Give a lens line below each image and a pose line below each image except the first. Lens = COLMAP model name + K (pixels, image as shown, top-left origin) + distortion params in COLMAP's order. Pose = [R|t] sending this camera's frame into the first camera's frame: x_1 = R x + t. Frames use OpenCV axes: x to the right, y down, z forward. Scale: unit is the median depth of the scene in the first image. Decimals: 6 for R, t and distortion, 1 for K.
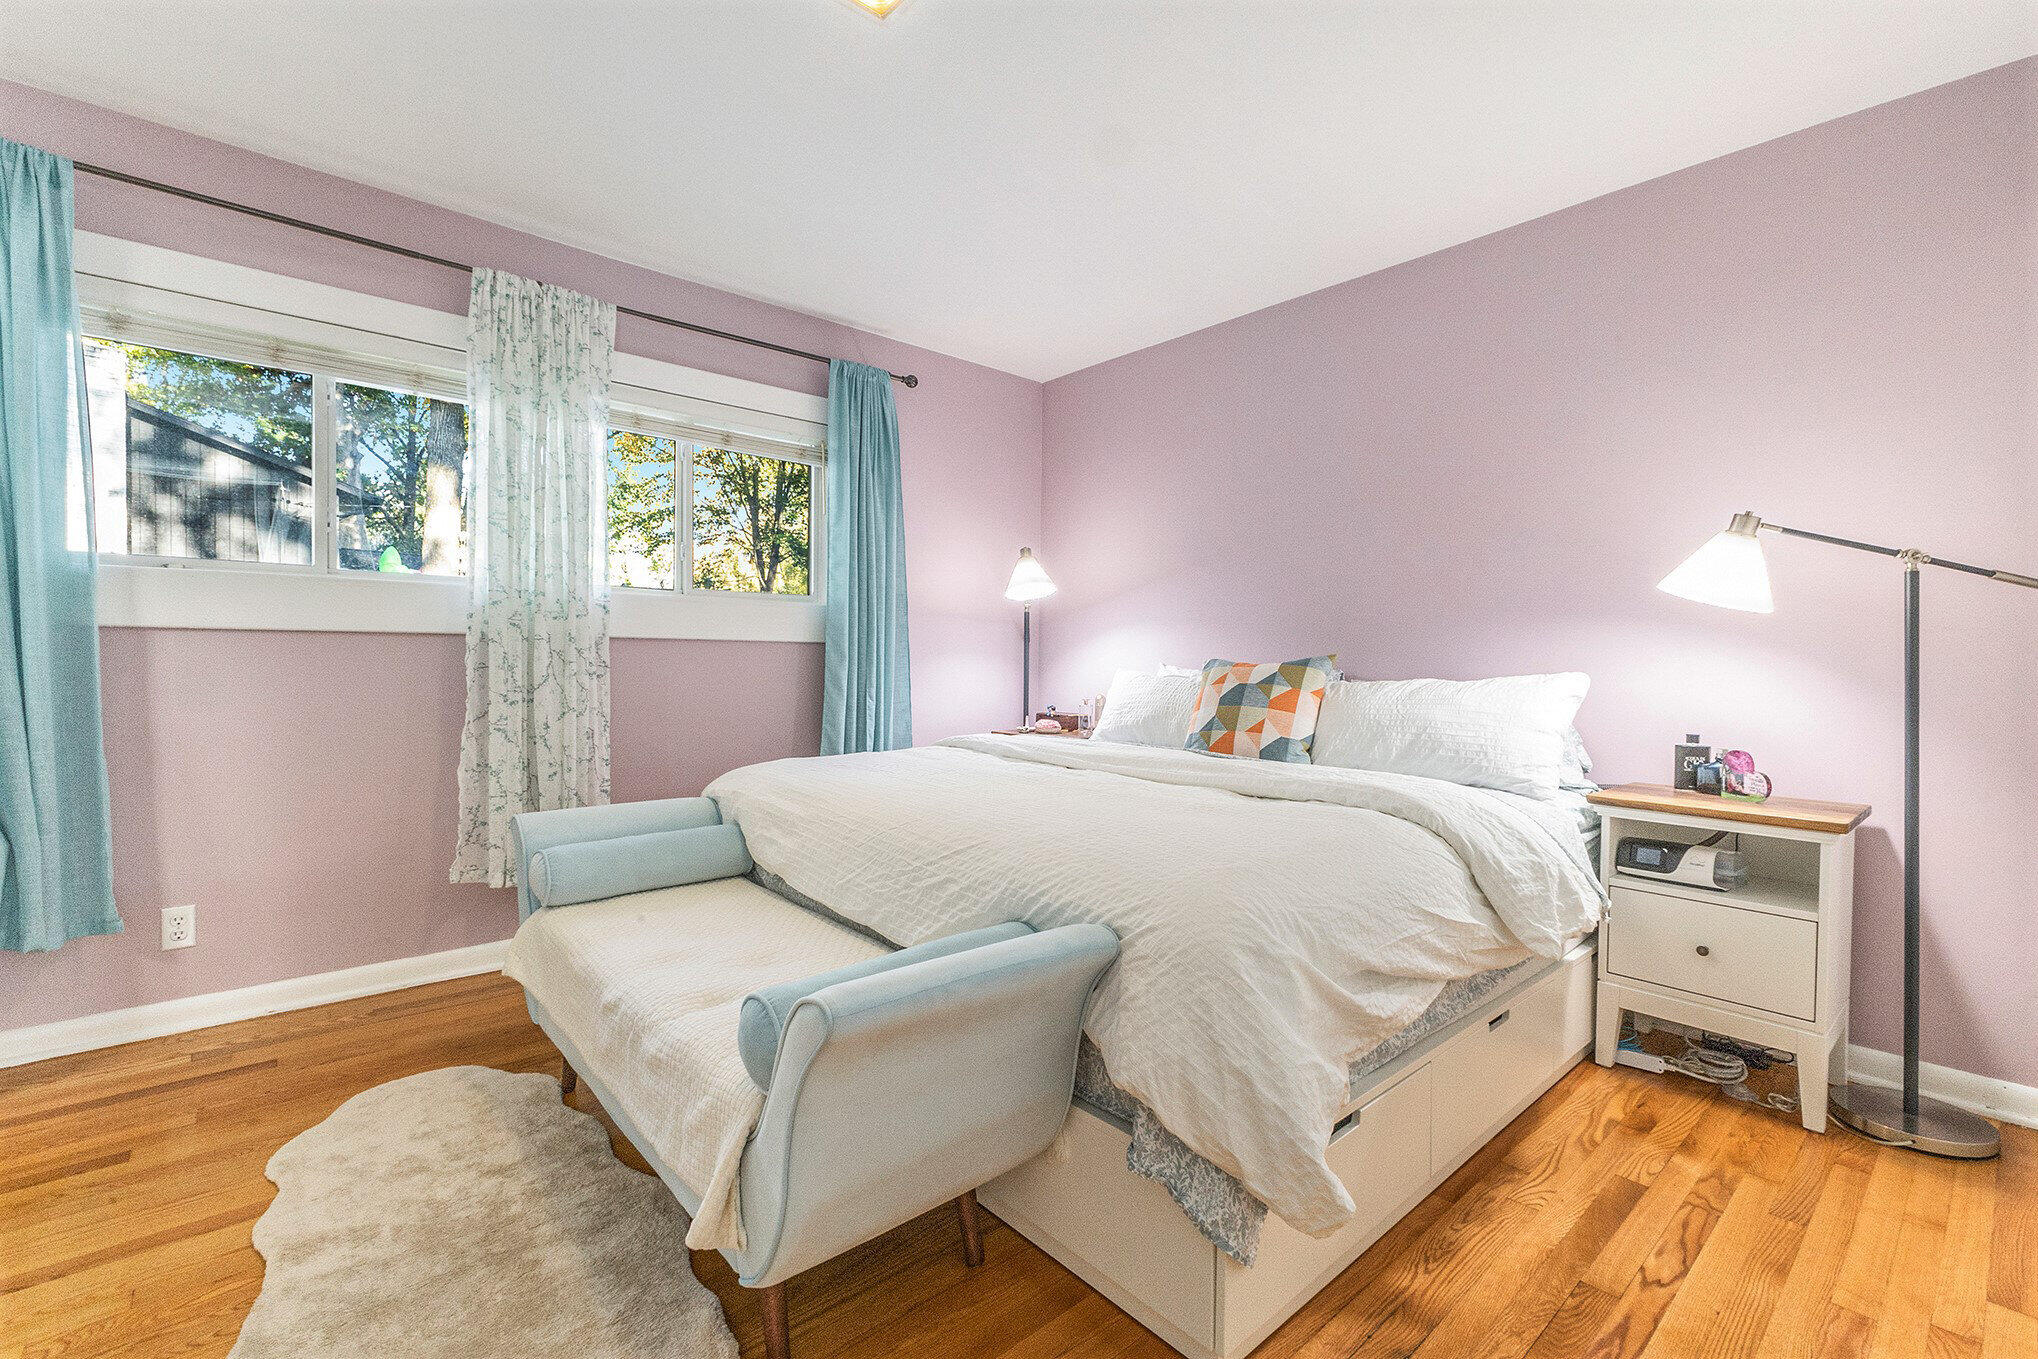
lens RADIAL K [[885.1, 0, 1011.7], [0, 885.1, 686.9], [0, 0, 1]] dist [0.003436, 0.000221]
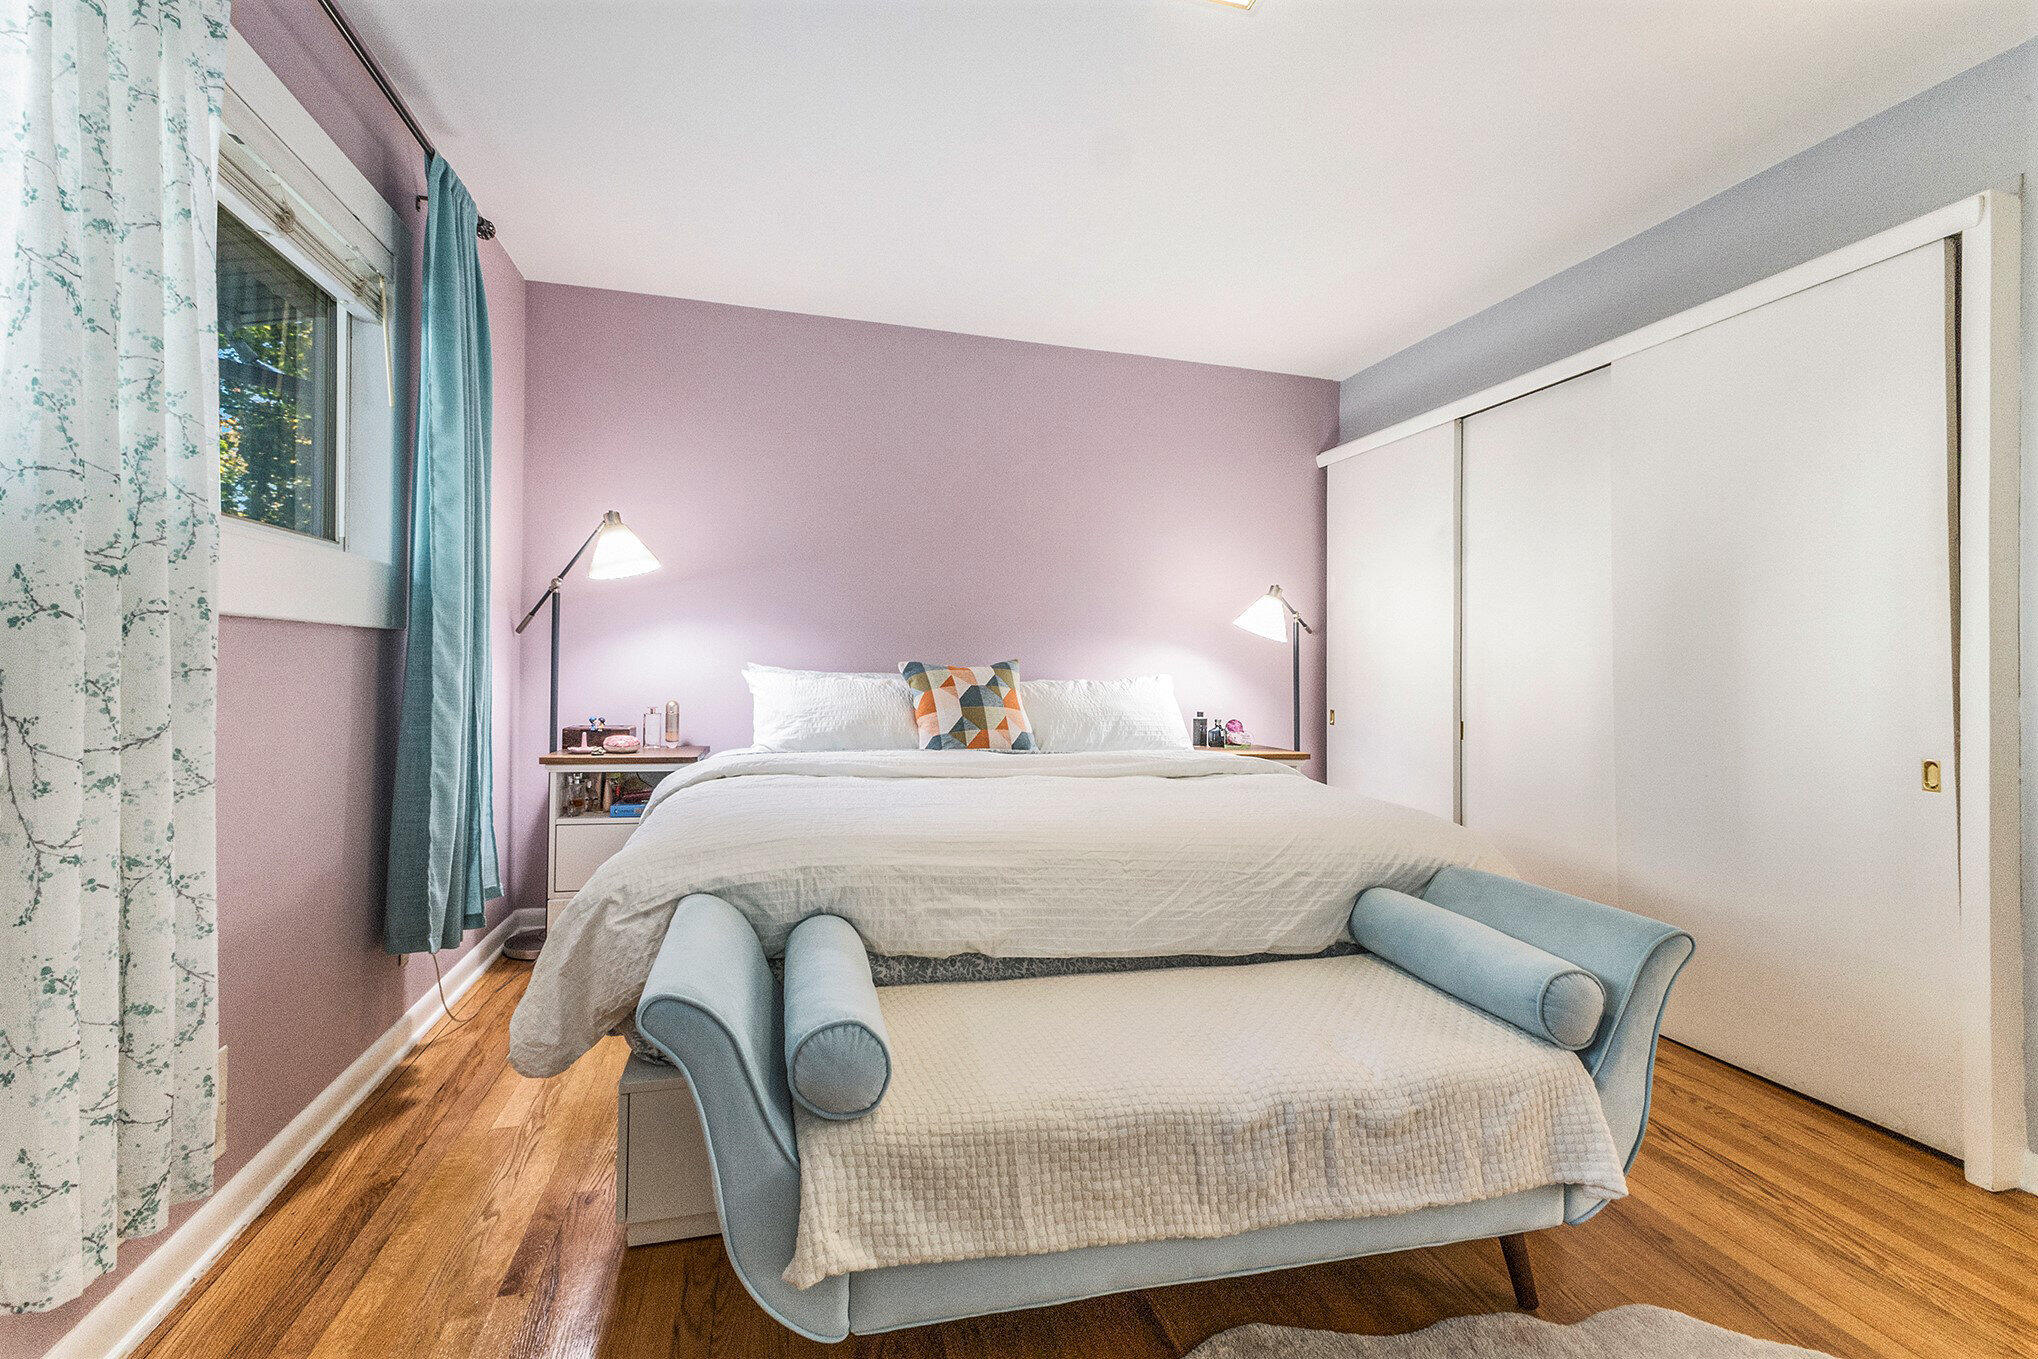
lens RADIAL K [[885.1, 0, 1013.1], [0, 885.1, 665.7], [0, 0, 1]] dist [0.003436, 0.000221]
pose [[0.436523, -0.000800, 0.899693, -0.737790], [0.008881, 0.999955, -0.003420, -0.025657], [-0.899649, 0.009483, 0.436510, 0.502053]]
